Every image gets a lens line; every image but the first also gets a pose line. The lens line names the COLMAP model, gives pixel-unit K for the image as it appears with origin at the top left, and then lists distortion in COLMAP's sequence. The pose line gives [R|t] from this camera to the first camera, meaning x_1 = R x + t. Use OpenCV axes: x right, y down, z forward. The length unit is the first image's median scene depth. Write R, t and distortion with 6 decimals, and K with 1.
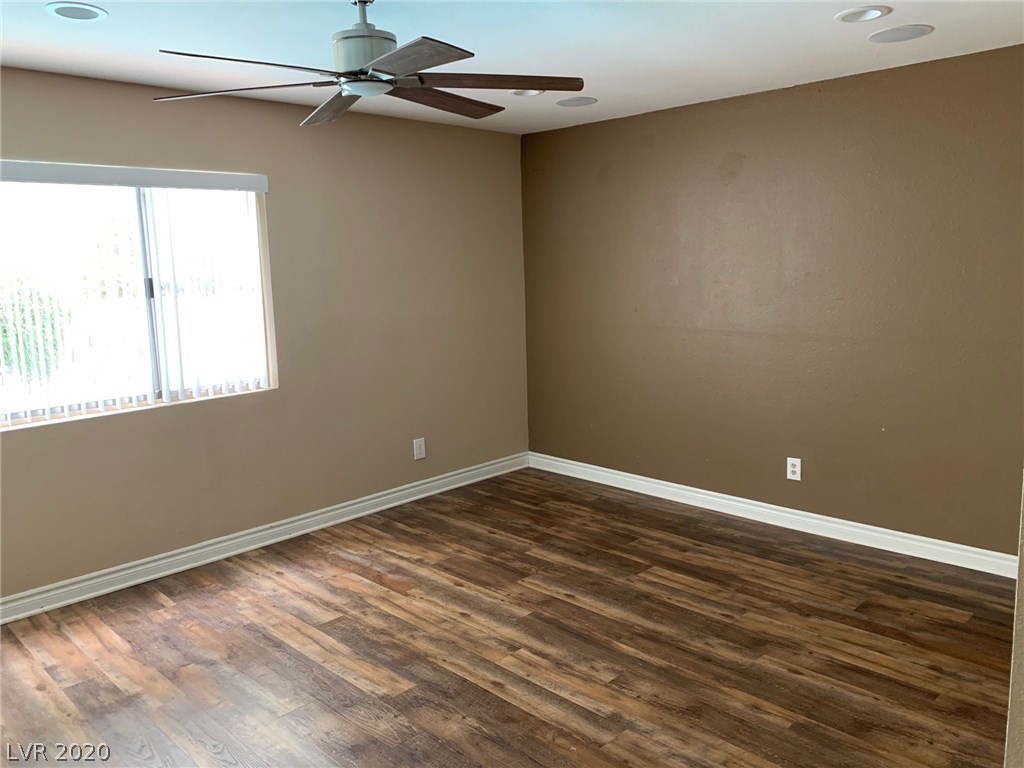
lens RADIAL K [[773.8, 0, 516.3], [0, 773.8, 382.8], [0, 0, 1]] dist [0.054389, -0.073548]
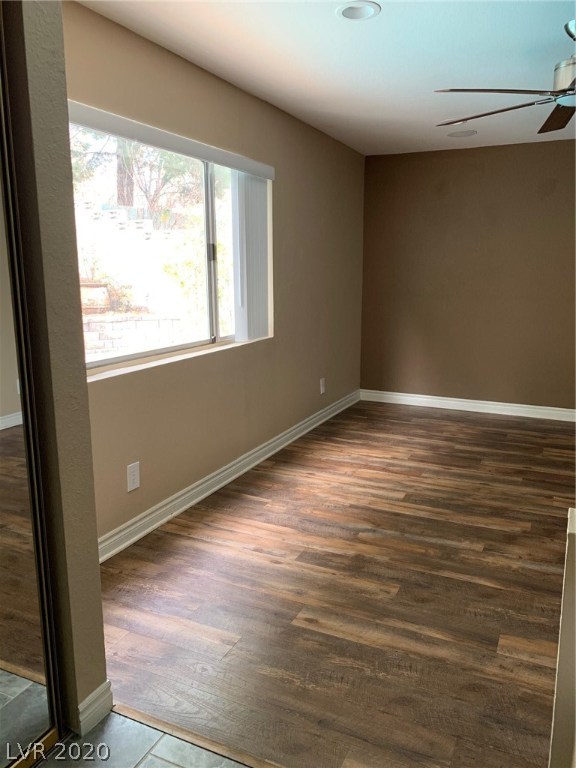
lens RADIAL K [[580.4, 0, 290.2], [0, 580.4, 381.7], [0, 0, 1]] dist [0.054389, -0.073548]
pose [[0.933824, -0.030734, 0.356411, -0.716062], [0.020673, 0.999274, 0.032005, 0.061403], [-0.357136, -0.022519, 0.933781, 0.113092]]
